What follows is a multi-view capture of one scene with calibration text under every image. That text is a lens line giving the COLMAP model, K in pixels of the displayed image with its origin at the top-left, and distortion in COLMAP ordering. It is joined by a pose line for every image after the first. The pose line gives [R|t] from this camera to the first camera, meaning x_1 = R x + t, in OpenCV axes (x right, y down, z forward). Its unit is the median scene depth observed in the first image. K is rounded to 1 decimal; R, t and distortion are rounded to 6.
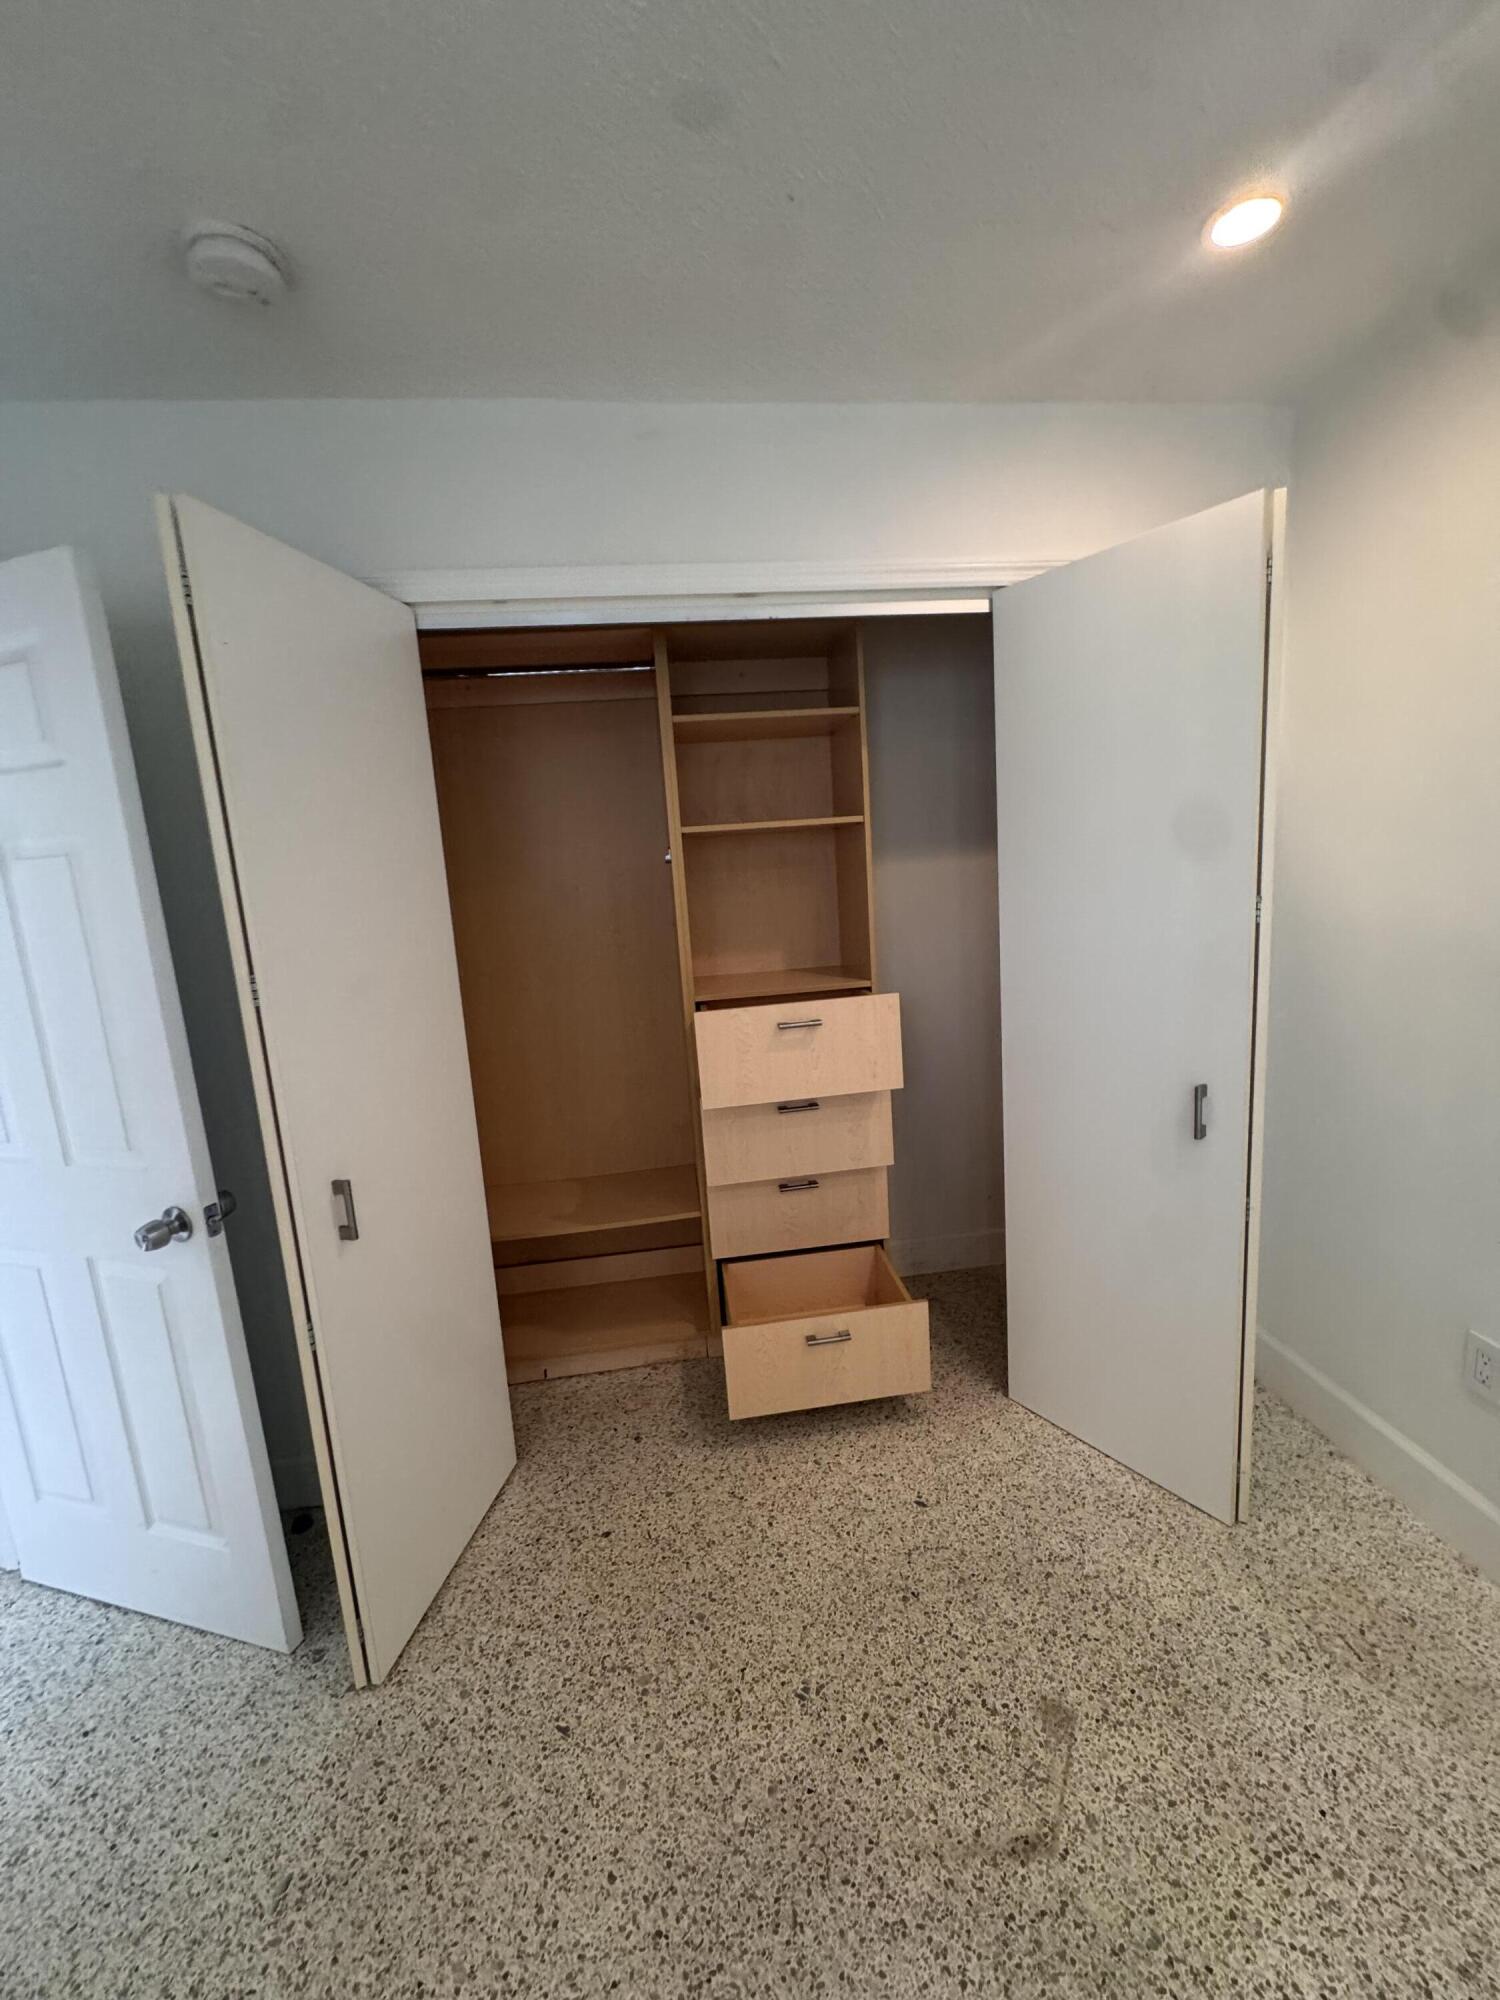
lens RADIAL K [[801.8, 0, 753.8], [0, 801.8, 999.6], [0, 0, 1]] dist [0.001086, 0.000324]
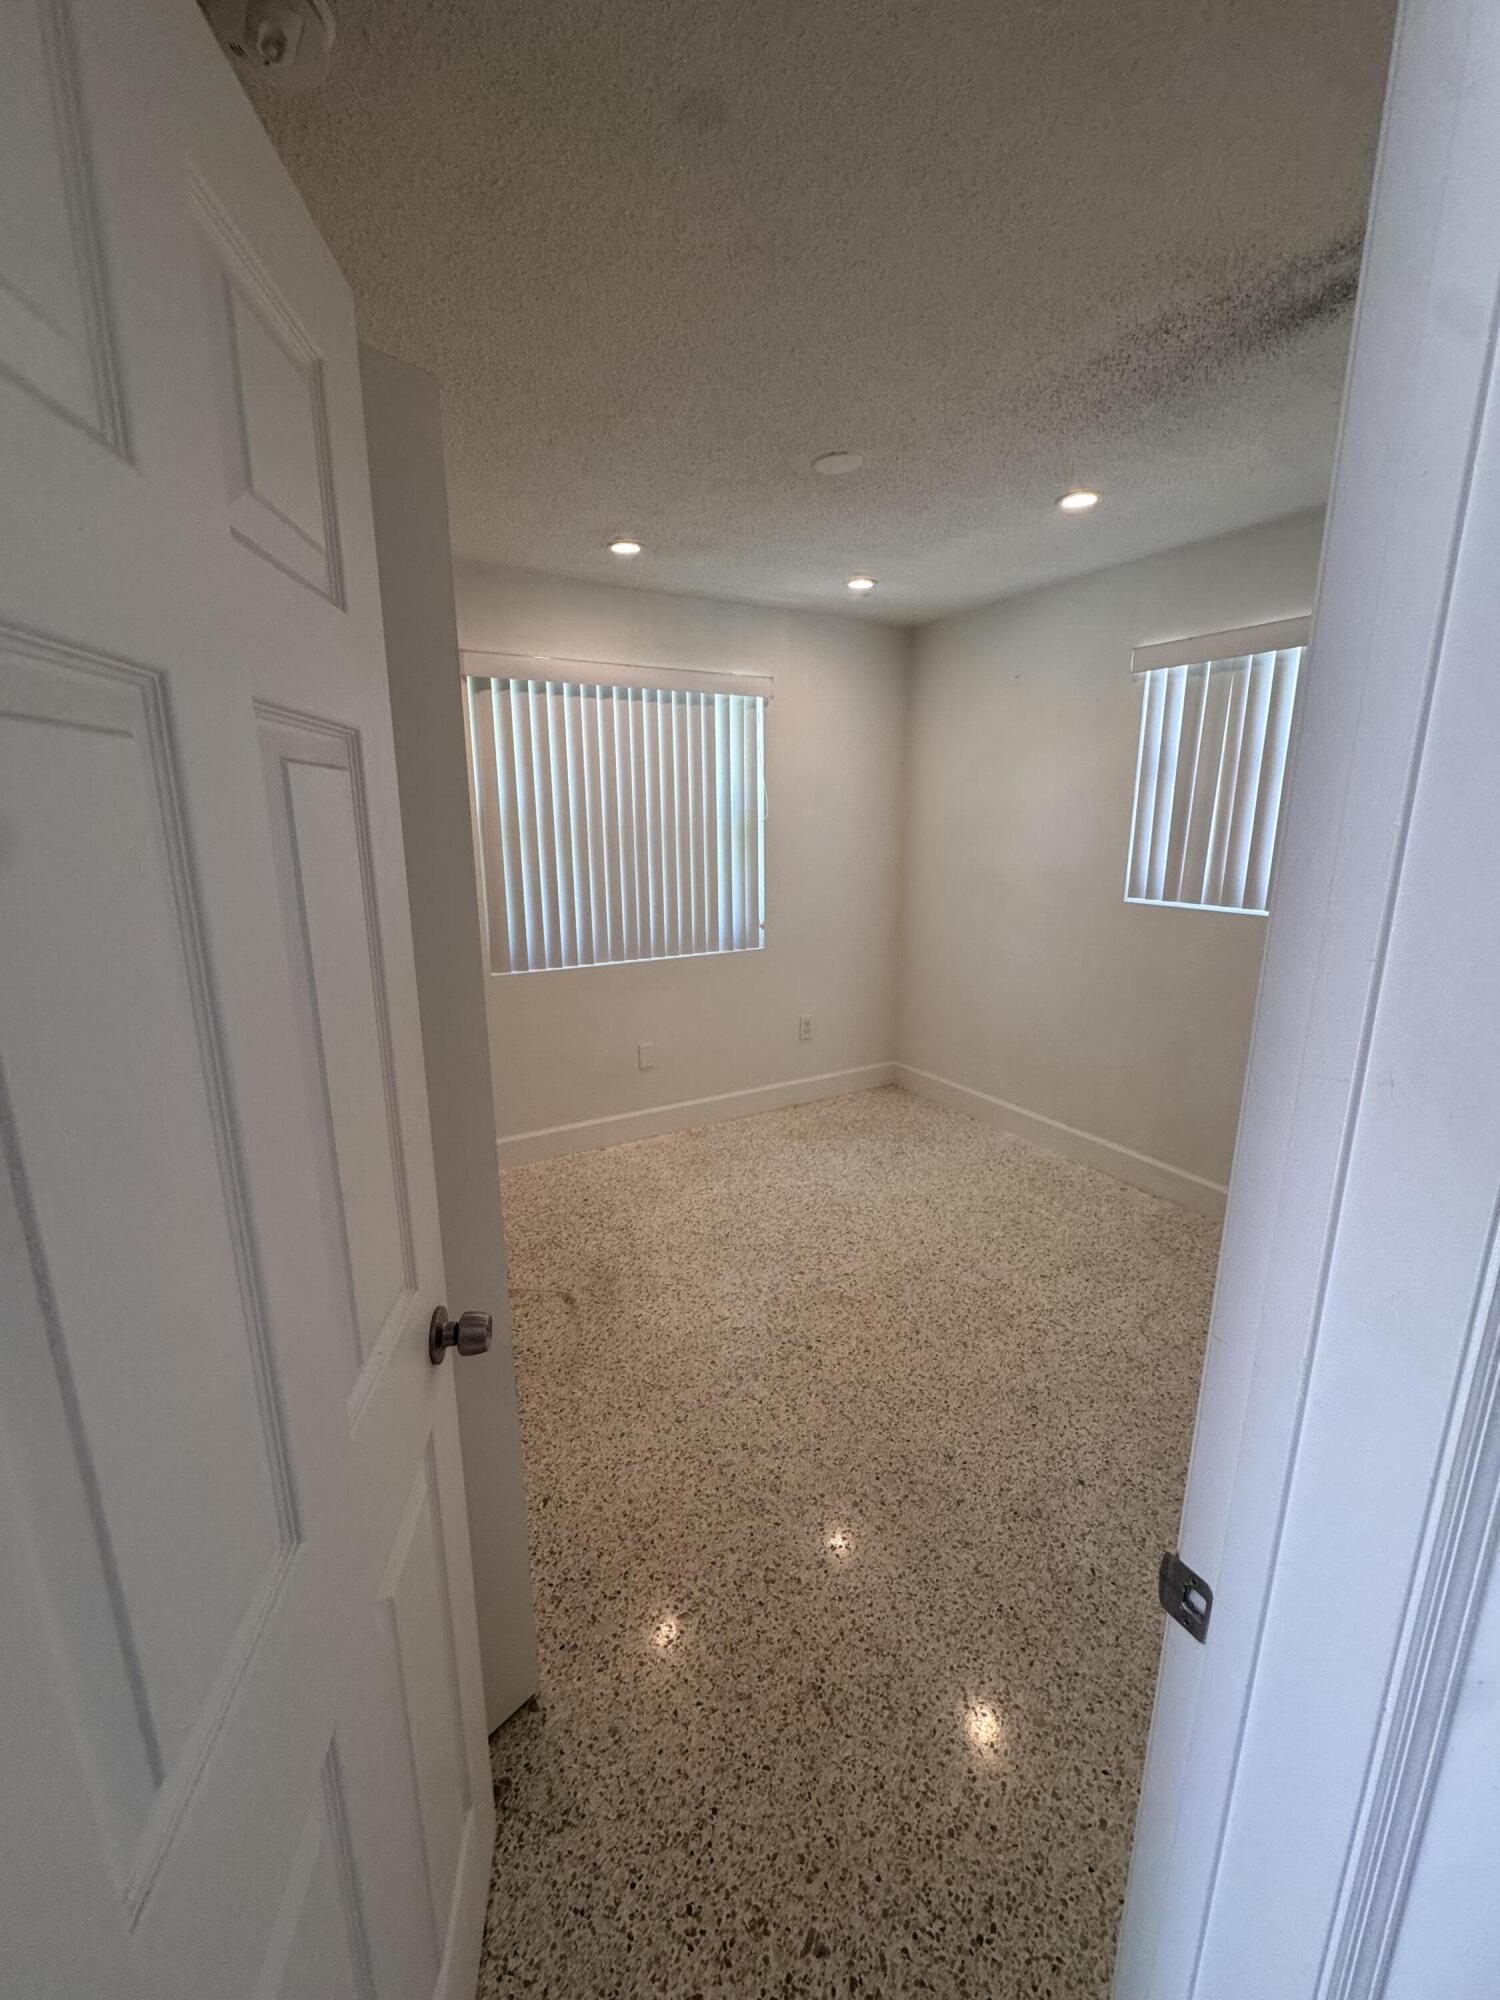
lens RADIAL K [[801.8, 0, 749.7], [0, 801.8, 1002.5], [0, 0, 1]] dist [0.001086, 0.000324]
pose [[-0.413199, -0.136938, 0.900286, -1.426698], [0.189473, 0.954065, 0.232079, -0.094726], [-0.890711, 0.266475, -0.368273, 0.969459]]
